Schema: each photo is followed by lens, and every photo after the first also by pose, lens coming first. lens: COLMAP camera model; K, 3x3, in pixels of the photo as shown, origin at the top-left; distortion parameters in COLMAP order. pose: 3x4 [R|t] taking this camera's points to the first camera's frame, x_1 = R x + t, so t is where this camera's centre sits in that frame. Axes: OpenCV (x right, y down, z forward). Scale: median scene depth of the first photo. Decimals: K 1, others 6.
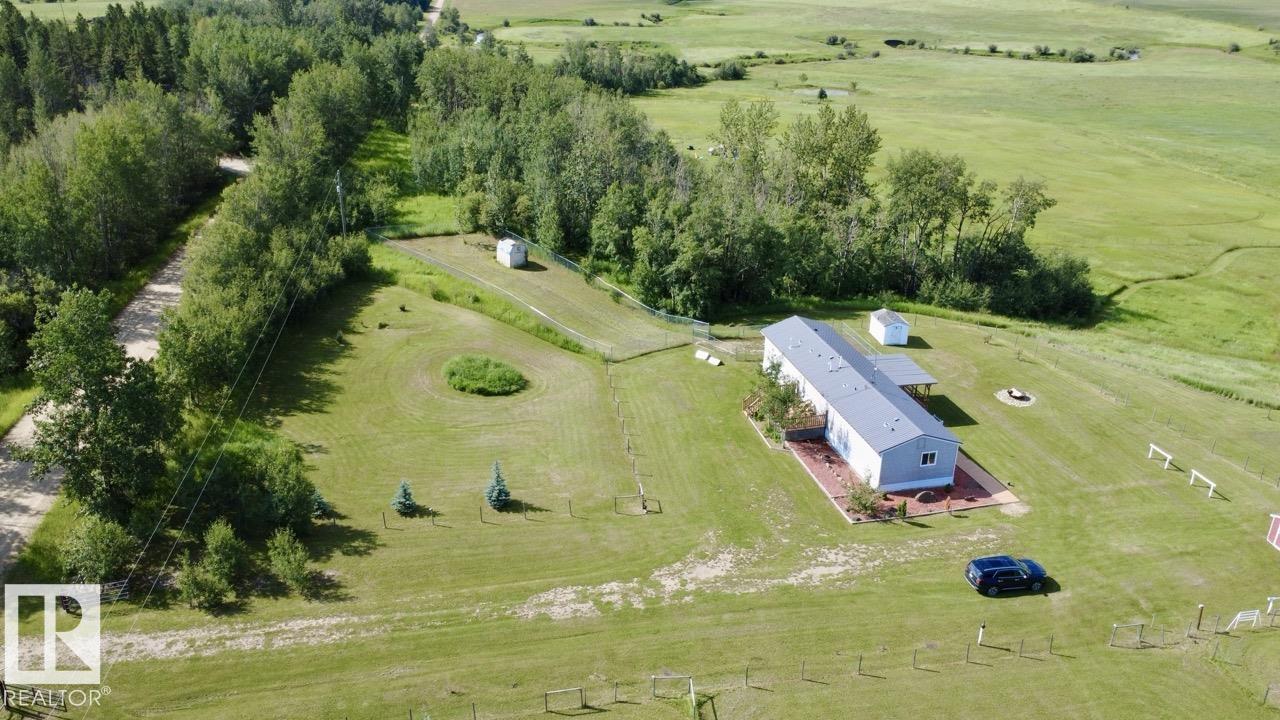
lens RADIAL K [[954.2, 0, 640.0], [0, 954.2, 360.0], [0, 0, 1]] dist [0.001709, -0.004718]
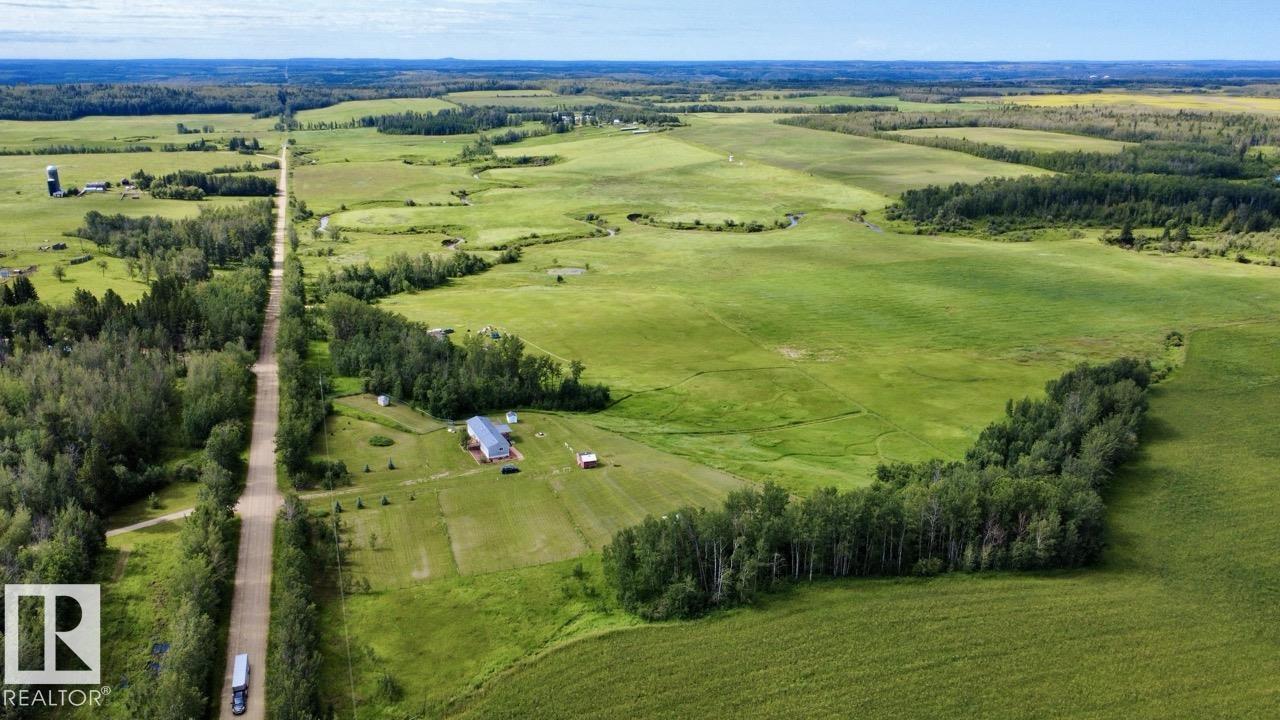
lens RADIAL K [[954.2, 0, 640.0], [0, 954.2, 360.0], [0, 0, 1]] dist [0.001709, -0.004718]
pose [[0.983459, -0.063664, 0.169574, 0.144627], [0.082488, 0.990898, -0.106380, 0.135592], [-0.161258, 0.118608, 0.979759, -1.988559]]
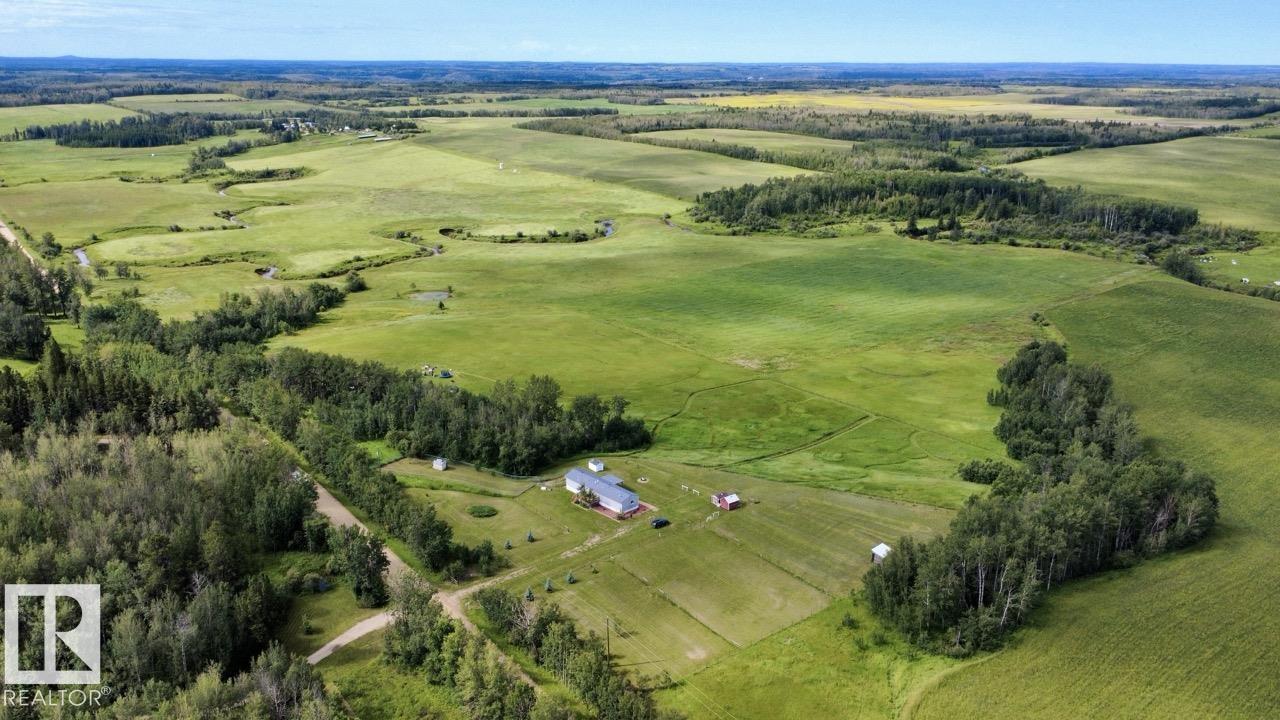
lens RADIAL K [[954.2, 0, 640.0], [0, 954.2, 360.0], [0, 0, 1]] dist [0.001709, -0.004718]
pose [[0.870302, -0.151666, 0.468585, -0.865865], [0.202976, 0.977302, -0.060666, -0.133180], [-0.448748, 0.147910, 0.881333, -1.543743]]
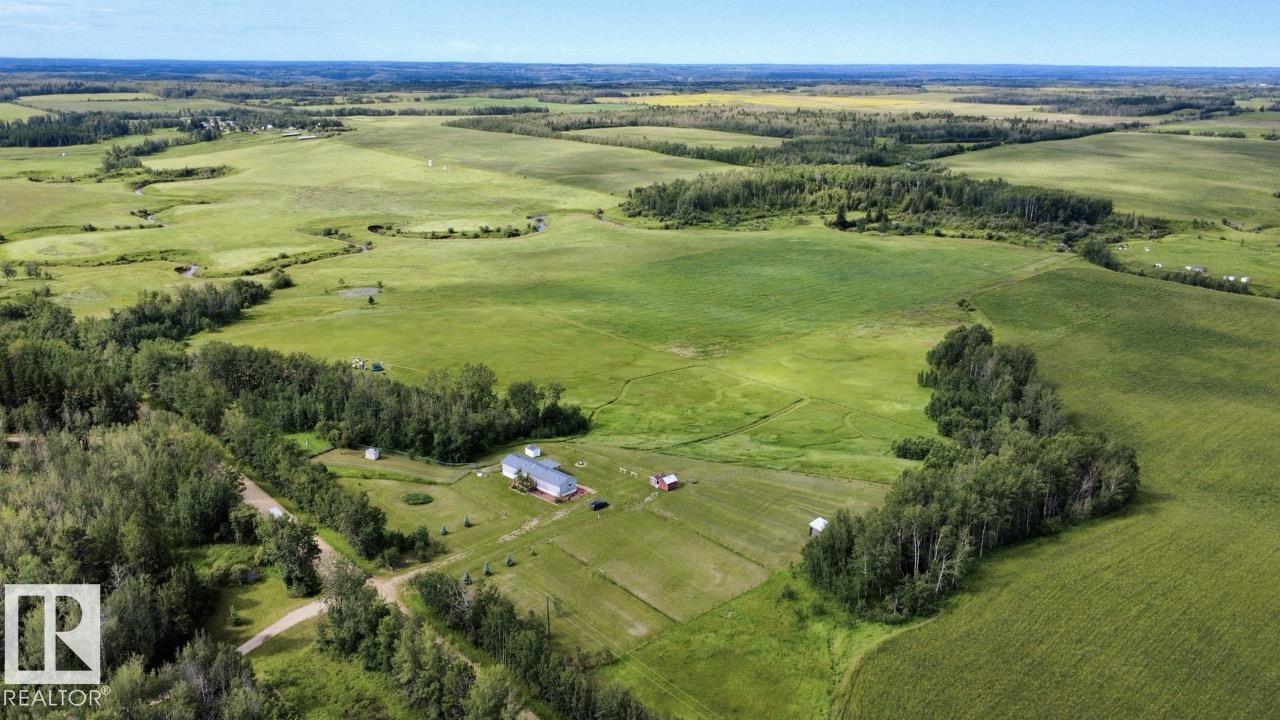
lens RADIAL K [[954.2, 0, 640.0], [0, 954.2, 360.0], [0, 0, 1]] dist [0.001709, -0.004718]
pose [[0.833473, -0.167416, 0.526587, -0.867675], [0.225243, 0.973163, -0.047116, -0.085493], [-0.504567, 0.157880, 0.848815, -1.522895]]
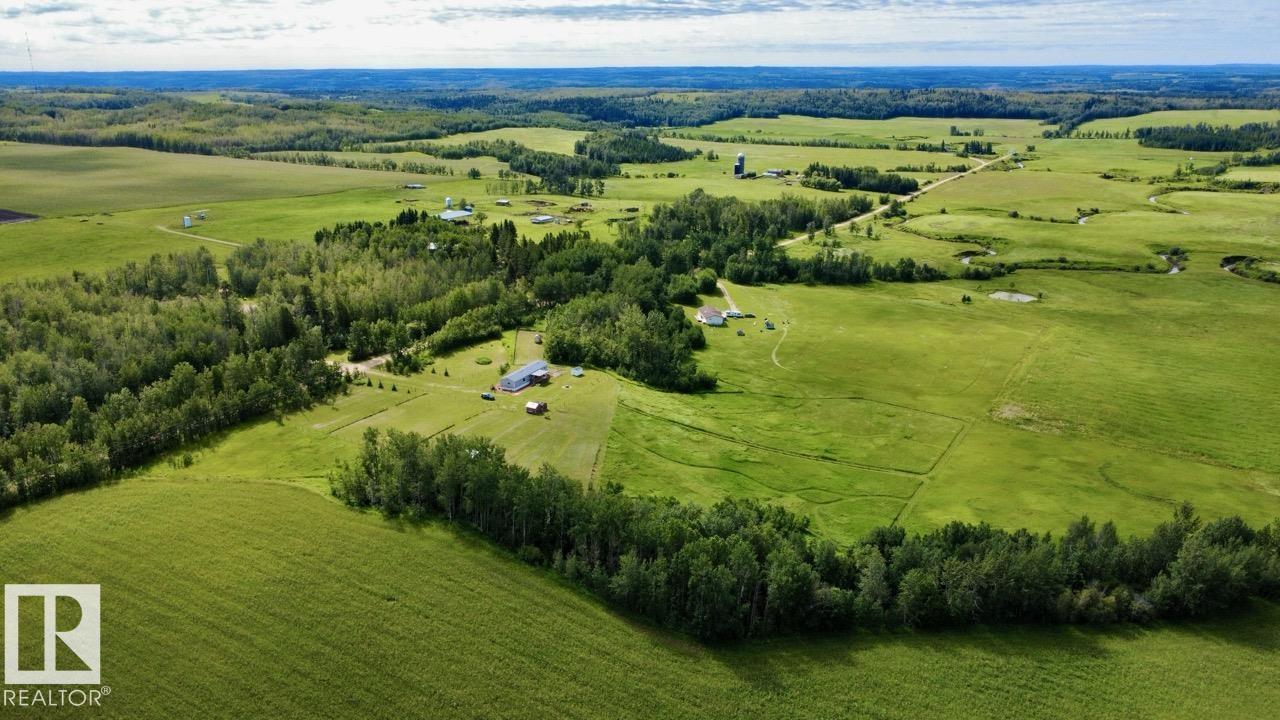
lens RADIAL K [[954.2, 0, 640.0], [0, 954.2, 360.0], [0, 0, 1]] dist [0.001709, -0.004718]
pose [[0.774165, 0.171173, -0.609401, 2.486161], [-0.245737, 0.968505, -0.040136, 0.011770], [0.583338, 0.180824, 0.791846, -1.652670]]
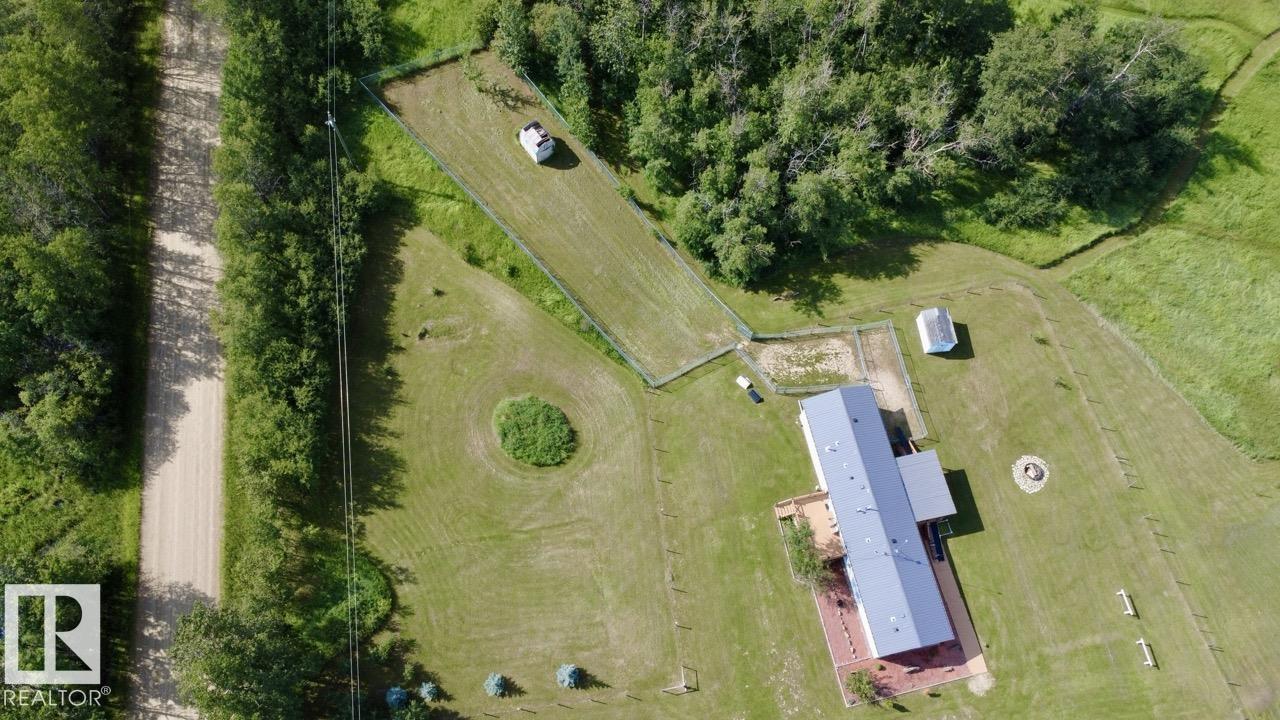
lens RADIAL K [[954.2, 0, 640.0], [0, 954.2, 360.0], [0, 0, 1]] dist [0.001709, -0.004718]
pose [[0.999829, 0.016169, -0.008965, -0.032053], [-0.004977, 0.702416, 0.711749, -0.666018], [0.017806, -0.711583, 0.702377, 0.267695]]
